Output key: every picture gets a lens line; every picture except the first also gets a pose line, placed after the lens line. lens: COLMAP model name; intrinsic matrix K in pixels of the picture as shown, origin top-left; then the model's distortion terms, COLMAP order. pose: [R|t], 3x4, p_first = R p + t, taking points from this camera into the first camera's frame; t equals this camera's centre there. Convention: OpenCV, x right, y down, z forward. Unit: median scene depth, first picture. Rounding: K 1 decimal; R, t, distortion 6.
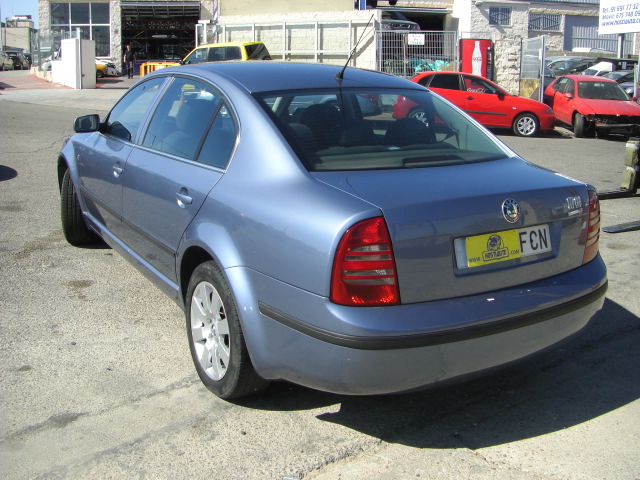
lens RADIAL K [[716.7, 0, 316.2], [0, 716.7, 210.4], [0, 0, 1]] dist [-0.196480, 0.160721]
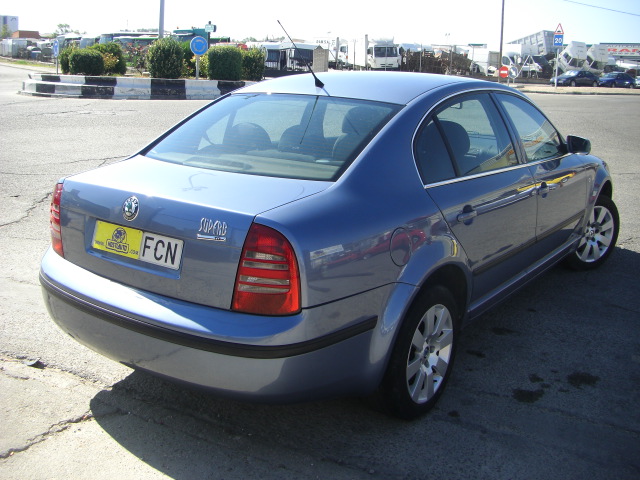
lens RADIAL K [[716.7, 0, 316.2], [0, 716.7, 210.4], [0, 0, 1]] dist [-0.196480, 0.160721]
pose [[0.391886, 0.181767, -0.901879, 1.169264], [-0.216079, 0.971053, 0.101817, -0.142844], [0.894279, 0.154977, 0.419818, 0.736841]]
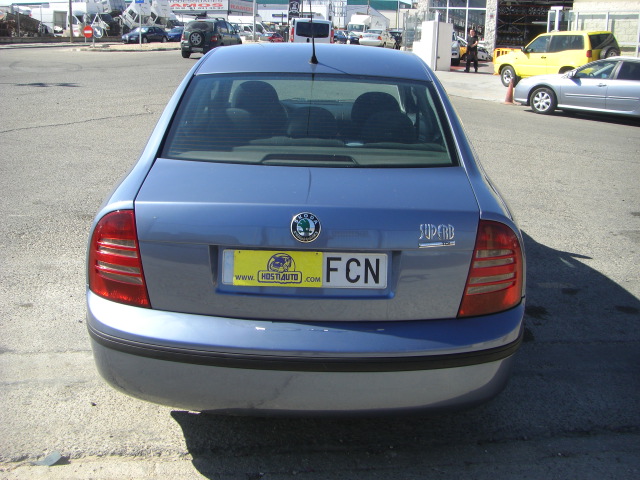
lens RADIAL K [[716.7, 0, 316.2], [0, 716.7, 210.4], [0, 0, 1]] dist [-0.196480, 0.160721]
pose [[0.852627, 0.134177, -0.504999, 0.631631], [-0.124081, 0.990815, 0.053763, -0.058520], [0.507574, 0.016820, 0.861444, 0.272101]]
